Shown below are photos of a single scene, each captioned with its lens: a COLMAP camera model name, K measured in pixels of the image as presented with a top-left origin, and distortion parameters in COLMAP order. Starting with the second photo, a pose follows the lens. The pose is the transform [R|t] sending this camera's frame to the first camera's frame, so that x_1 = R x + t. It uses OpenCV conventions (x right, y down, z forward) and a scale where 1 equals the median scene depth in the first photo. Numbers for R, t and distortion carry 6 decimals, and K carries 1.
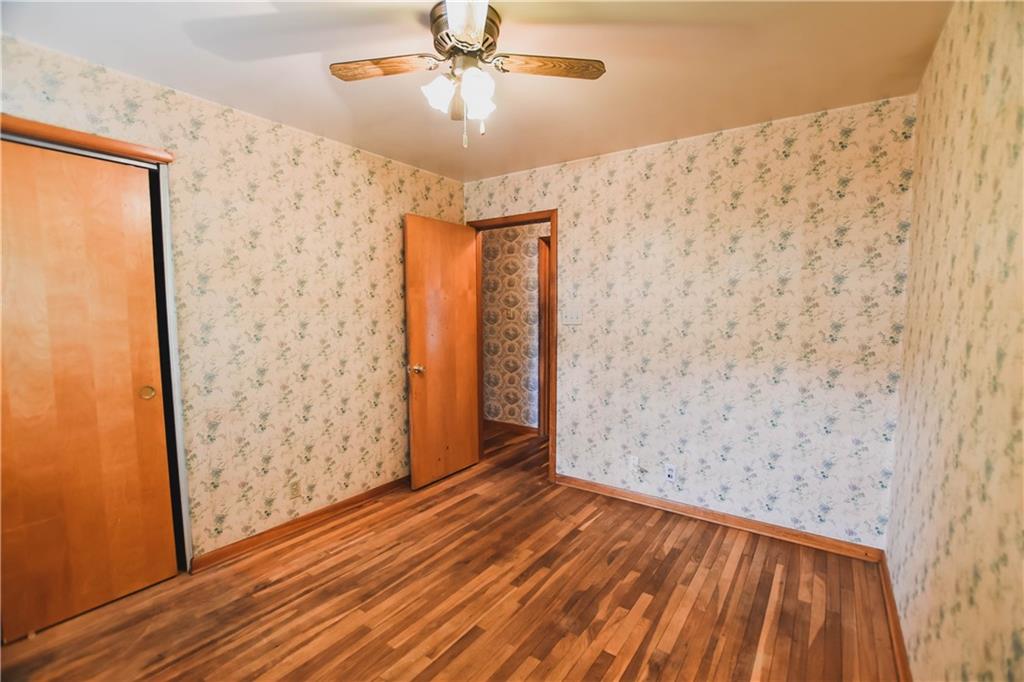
lens RADIAL K [[449.6, 0, 514.6], [0, 449.6, 347.8], [0, 0, 1]] dist [-0.027352, 0.000820]
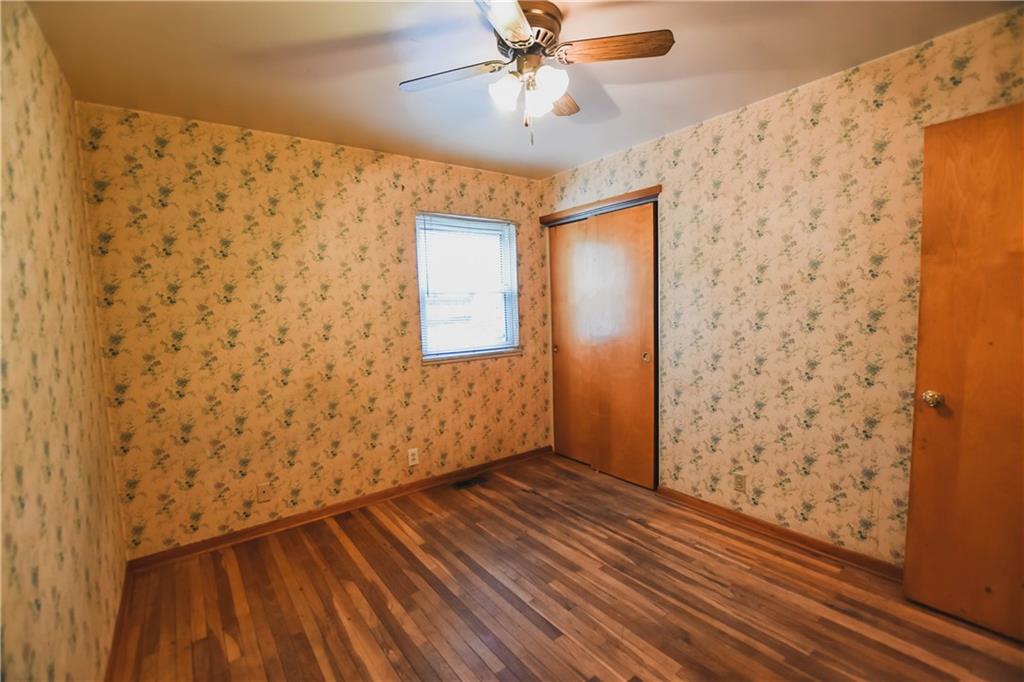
lens RADIAL K [[449.6, 0, 514.6], [0, 449.6, 347.8], [0, 0, 1]] dist [-0.027352, 0.000820]
pose [[-0.304427, 0.099578, -0.947316, 0.629395], [-0.051504, 0.991345, 0.120758, -0.077575], [0.951142, 0.085553, -0.296664, 0.901937]]
